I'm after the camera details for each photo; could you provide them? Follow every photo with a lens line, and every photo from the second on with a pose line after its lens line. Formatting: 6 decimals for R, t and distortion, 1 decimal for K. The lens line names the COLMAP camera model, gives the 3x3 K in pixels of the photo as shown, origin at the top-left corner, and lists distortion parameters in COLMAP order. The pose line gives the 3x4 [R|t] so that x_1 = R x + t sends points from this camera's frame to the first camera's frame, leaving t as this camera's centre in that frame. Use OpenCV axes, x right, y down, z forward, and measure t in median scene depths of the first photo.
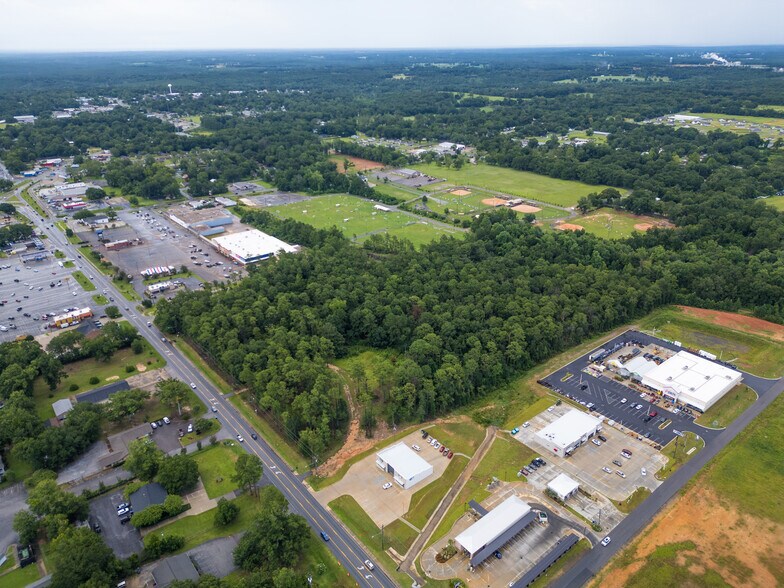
lens RADIAL K [[545.7, 0, 392.0], [0, 545.7, 294.0], [0, 0, 1]] dist [0.084757, -0.082804]
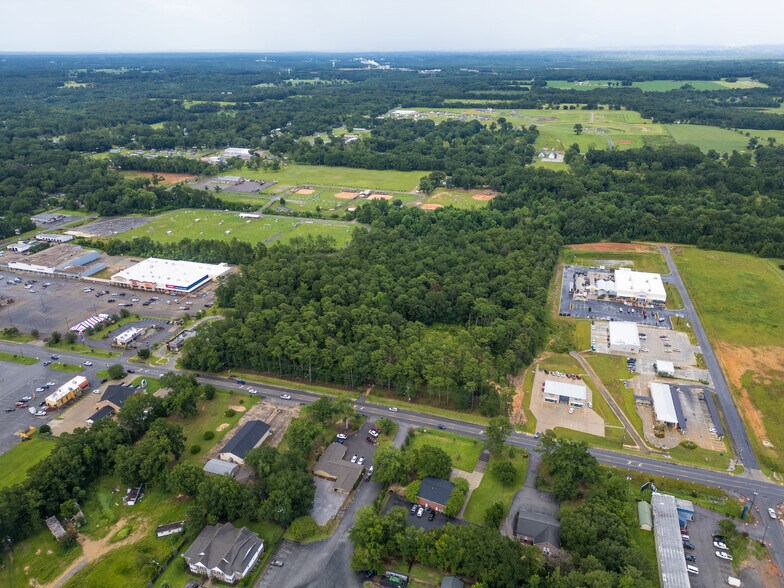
lens RADIAL K [[545.7, 0, 392.0], [0, 545.7, 294.0], [0, 0, 1]] dist [0.084757, -0.082804]
pose [[0.841527, -0.222072, 0.492460, -0.392788], [0.226036, 0.972710, 0.052383, -0.022354], [-0.490653, 0.067232, 0.868757, 0.059022]]
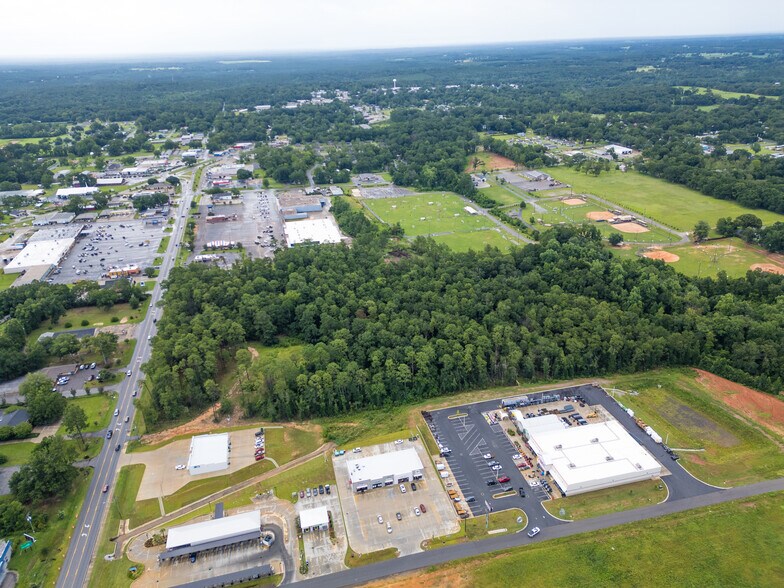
lens RADIAL K [[545.7, 0, 392.0], [0, 545.7, 294.0], [0, 0, 1]] dist [0.084757, -0.082804]
pose [[0.904337, 0.161500, -0.395085, 0.327489], [-0.157005, 0.986621, 0.043923, -0.040767], [0.396892, 0.022309, 0.917594, 0.080009]]
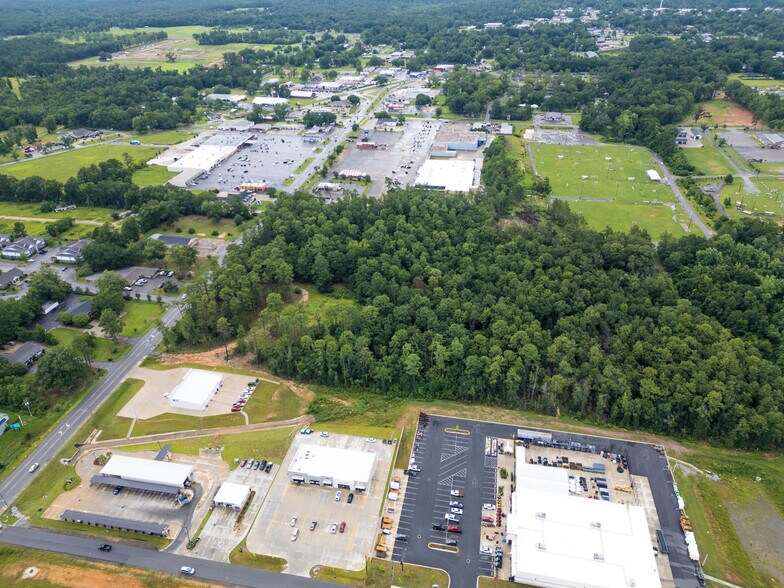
lens RADIAL K [[545.7, 0, 392.0], [0, 545.7, 294.0], [0, 0, 1]] dist [0.084757, -0.082804]
pose [[0.638990, 0.398206, -0.658122, 0.412347], [-0.307822, 0.916457, 0.255642, -0.113053], [0.704938, 0.039232, 0.708183, 0.238677]]
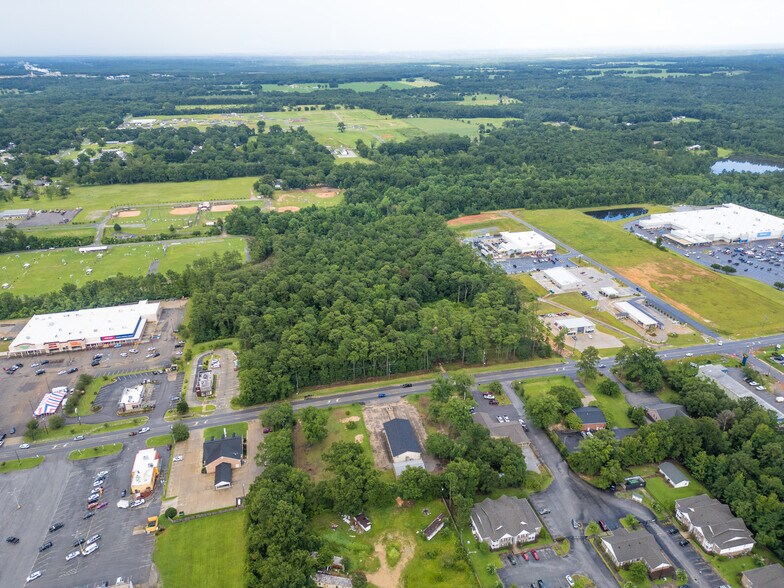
lens RADIAL K [[545.7, 0, 392.0], [0, 545.7, 294.0], [0, 0, 1]] dist [0.084757, -0.082804]
pose [[0.442612, -0.365304, 0.818931, -0.647055], [0.378966, 0.903897, 0.198383, -0.116656], [-0.812699, 0.222540, 0.538513, 0.271736]]
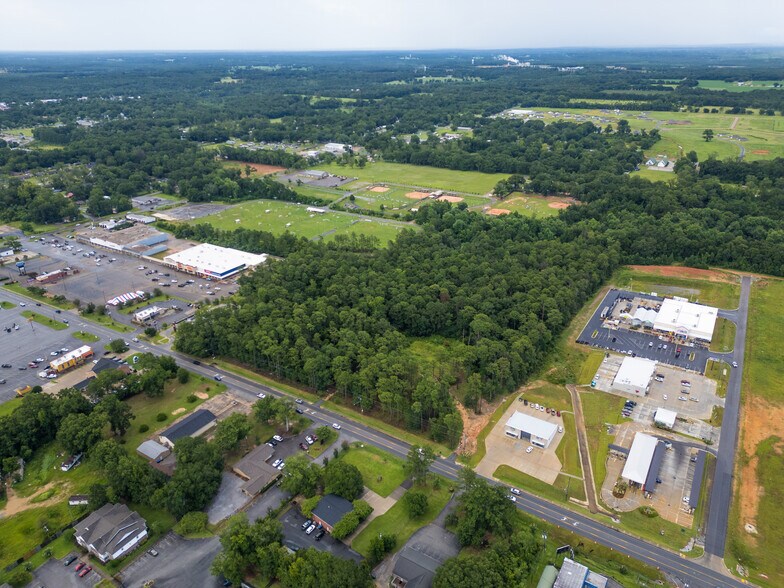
lens RADIAL K [[545.7, 0, 392.0], [0, 545.7, 294.0], [0, 0, 1]] dist [0.084757, -0.082804]
pose [[0.948274, -0.133434, 0.288049, -0.242170], [0.134657, 0.990769, 0.015659, -0.003809], [-0.287479, 0.023939, 0.957488, 0.013677]]
